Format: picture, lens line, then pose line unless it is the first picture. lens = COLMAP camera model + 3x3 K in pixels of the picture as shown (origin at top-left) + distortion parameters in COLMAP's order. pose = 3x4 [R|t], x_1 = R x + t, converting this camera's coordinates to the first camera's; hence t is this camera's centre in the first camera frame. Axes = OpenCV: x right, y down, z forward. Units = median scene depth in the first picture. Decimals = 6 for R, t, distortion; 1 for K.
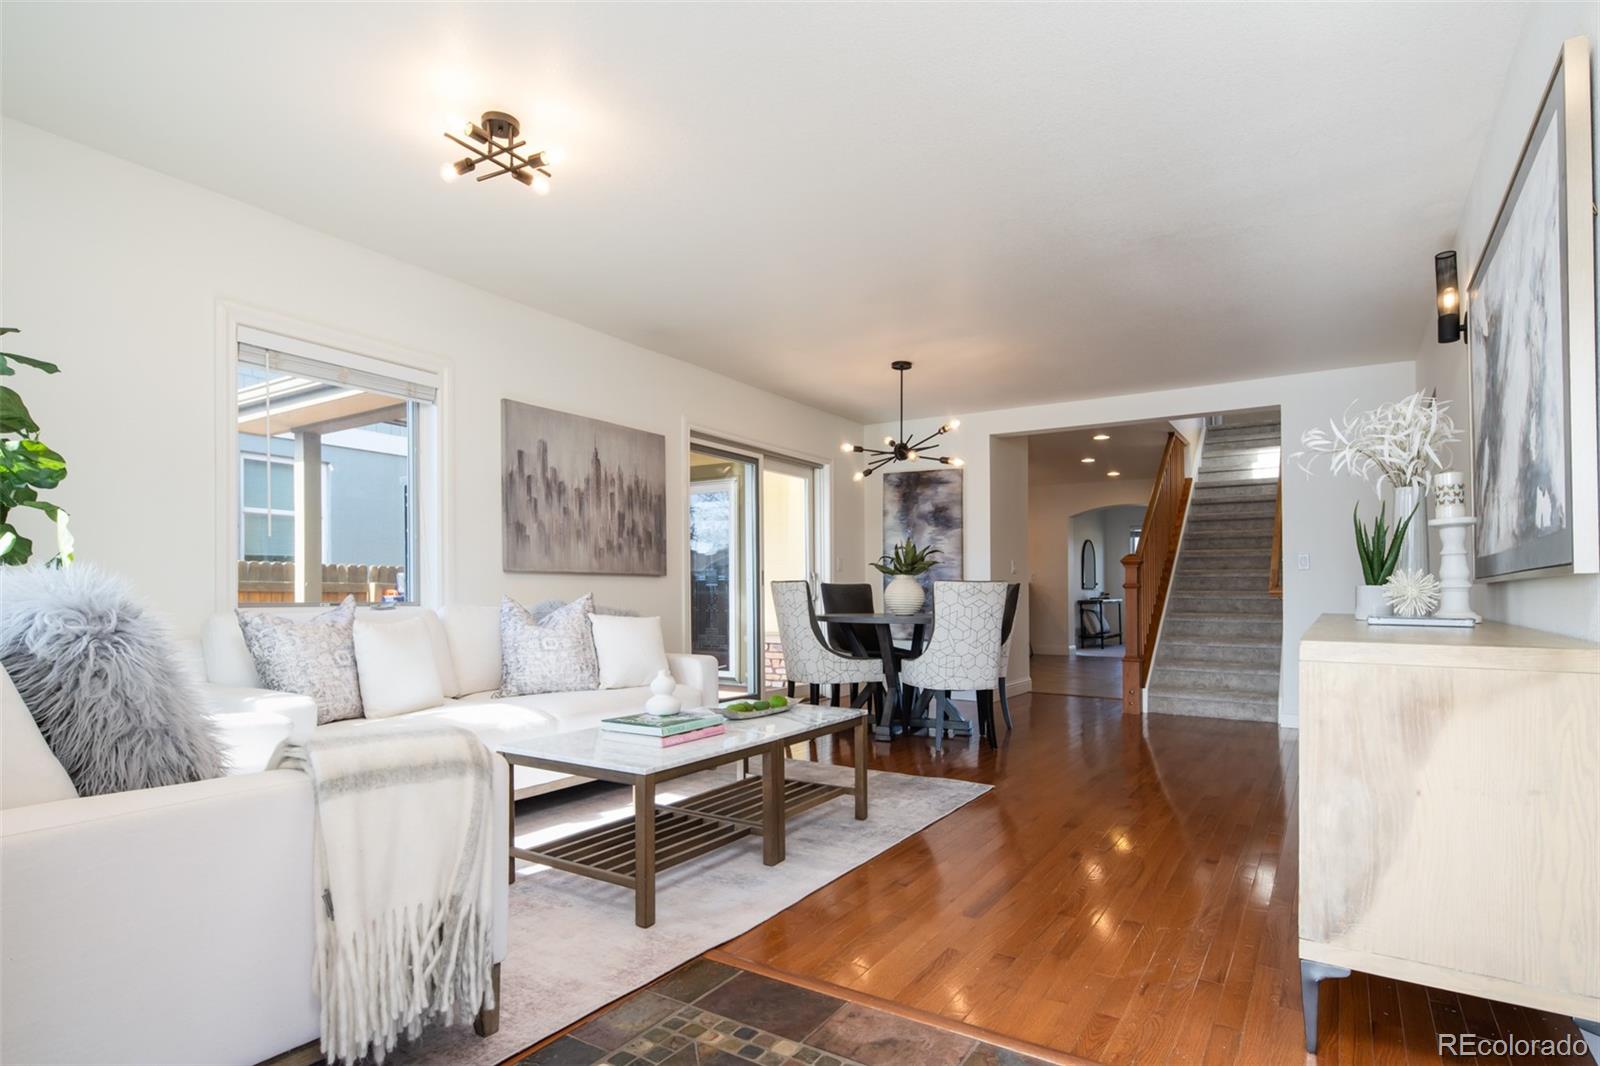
lens RADIAL K [[822.5, 0, 842.1], [0, 822.5, 572.8], [0, 0, 1]] dist [-0.001134, -0.000301]
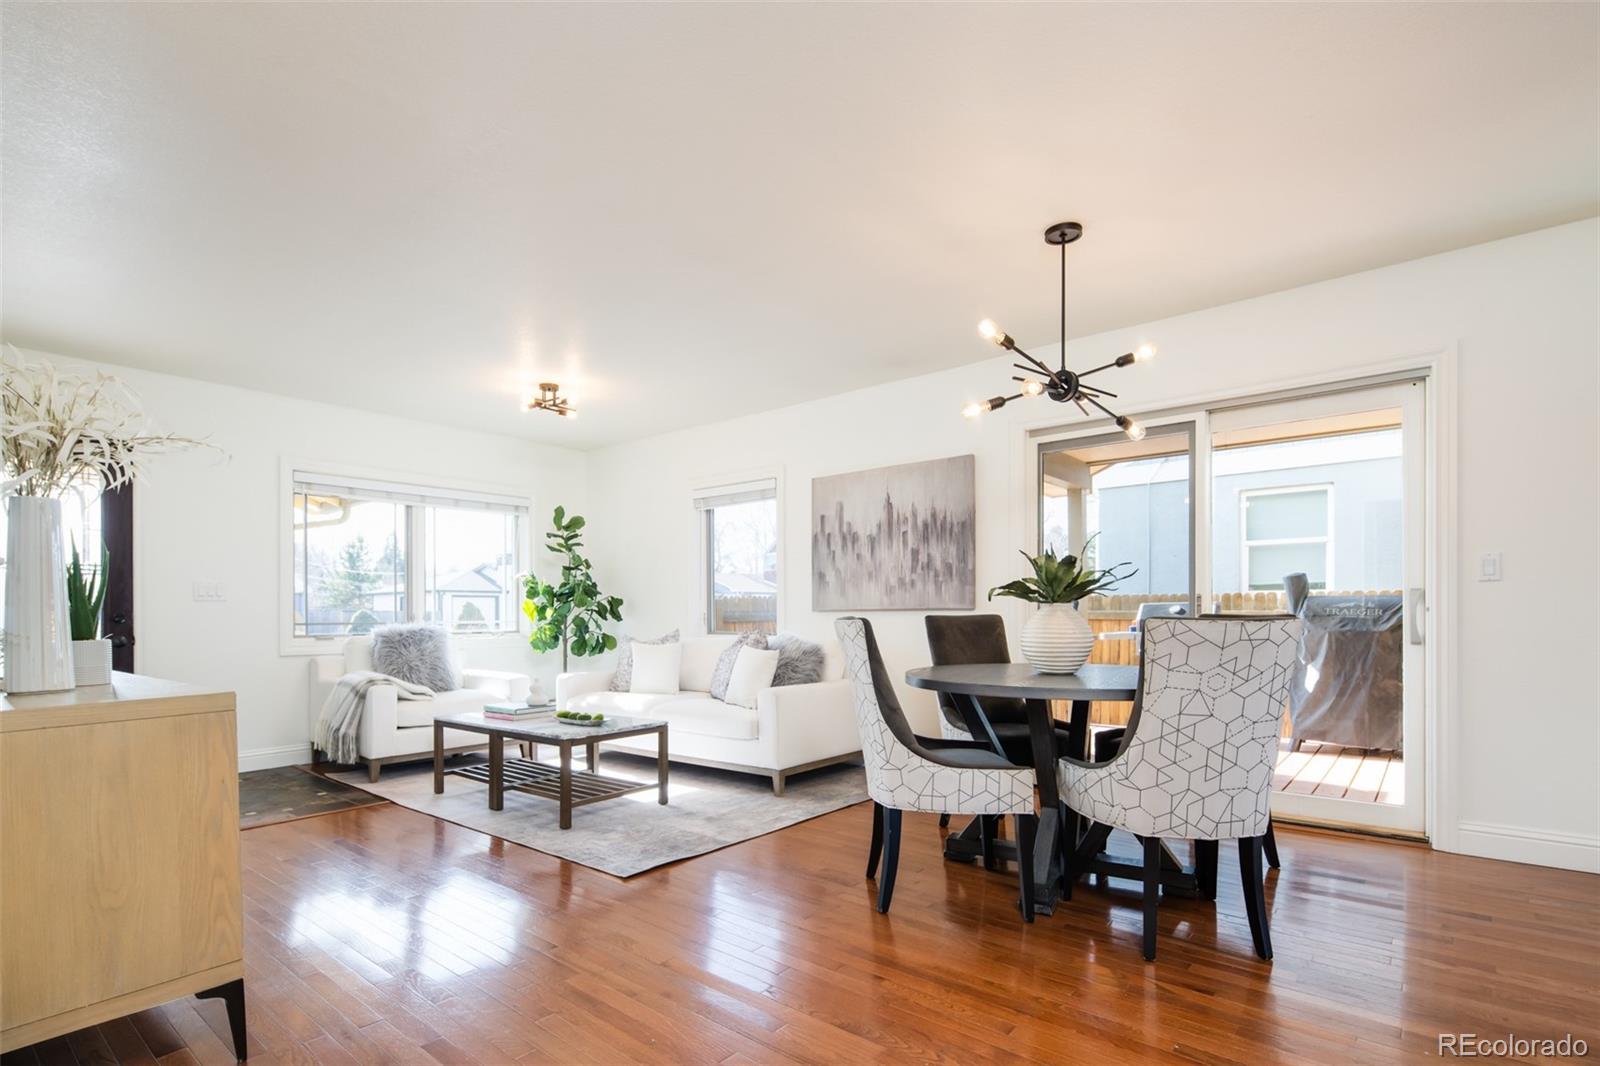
lens RADIAL K [[786.1, 0, 804.6], [0, 786.1, 597.9], [0, 0, 1]] dist [0.003640, -0.000048]
pose [[-0.160501, -0.018891, -0.986855, 0.566709], [0.031202, 0.999220, -0.024203, 0.005380], [0.986542, -0.034677, -0.159787, 0.814103]]
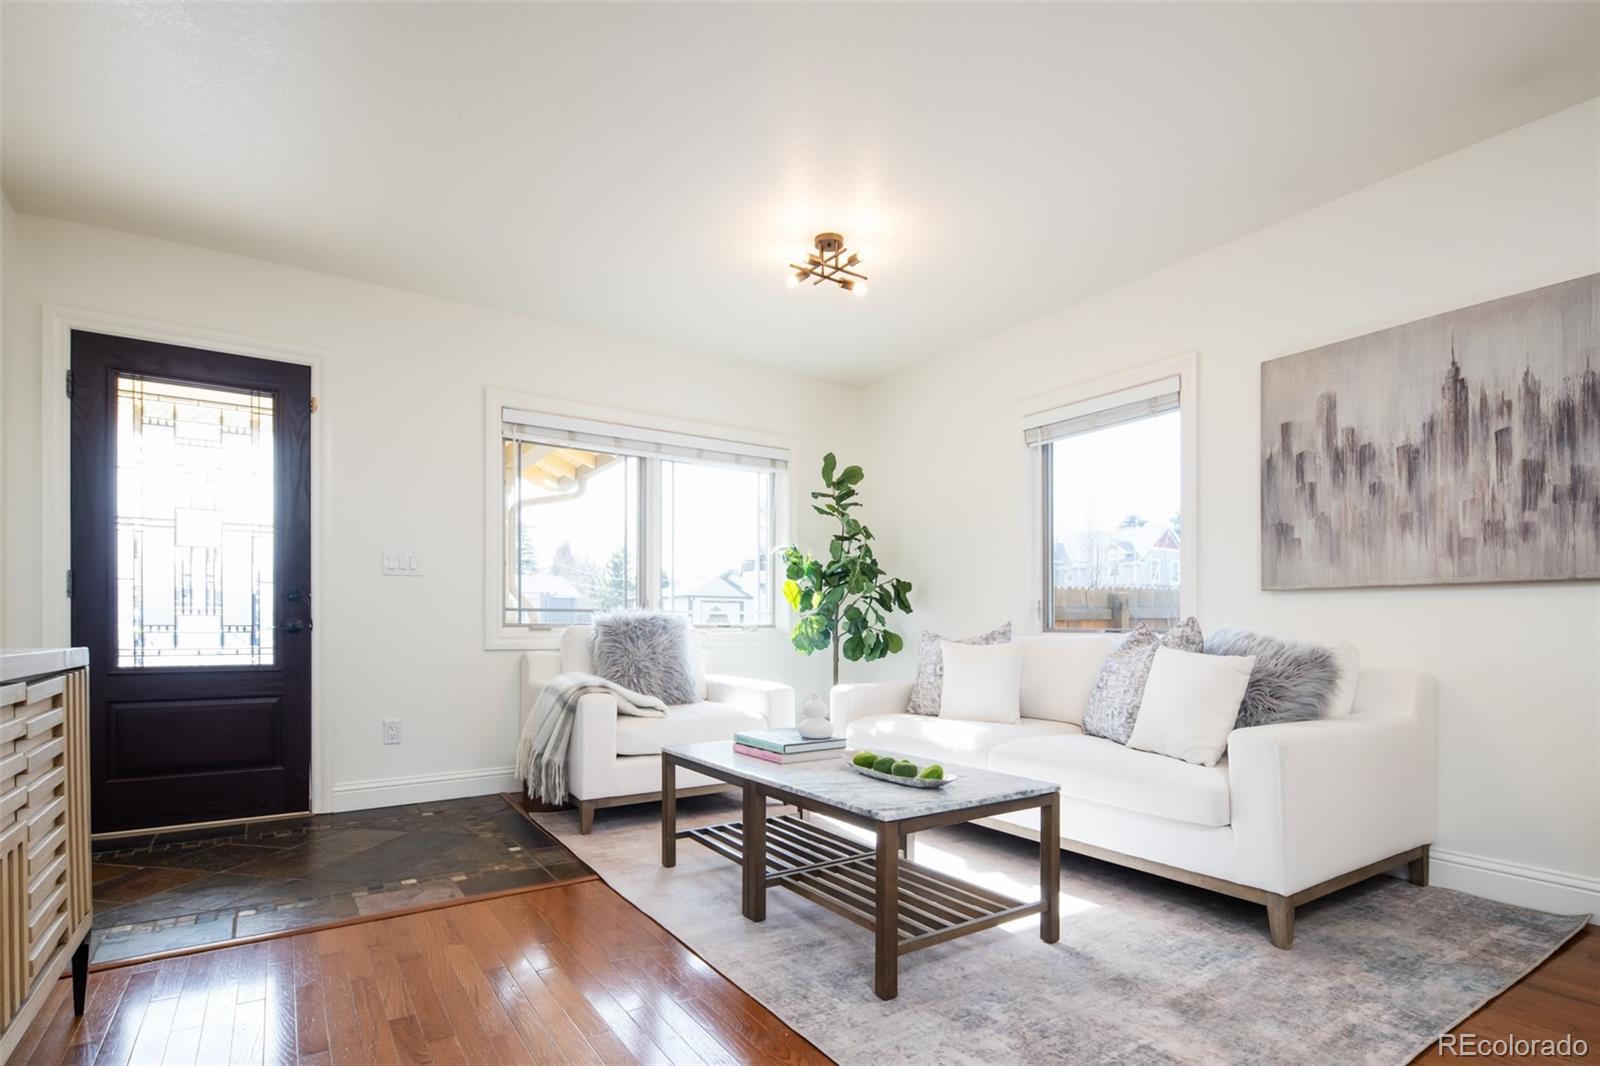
lens RADIAL K [[796.2, 0, 803.9], [0, 796.2, 617.7], [0, 0, 1]] dist [-0.000139, -0.001174]
pose [[-0.439871, -0.008421, -0.898021, 0.297418], [0.018384, 0.999662, -0.018379, 0.019797], [0.897873, -0.024594, -0.439568, 0.646310]]
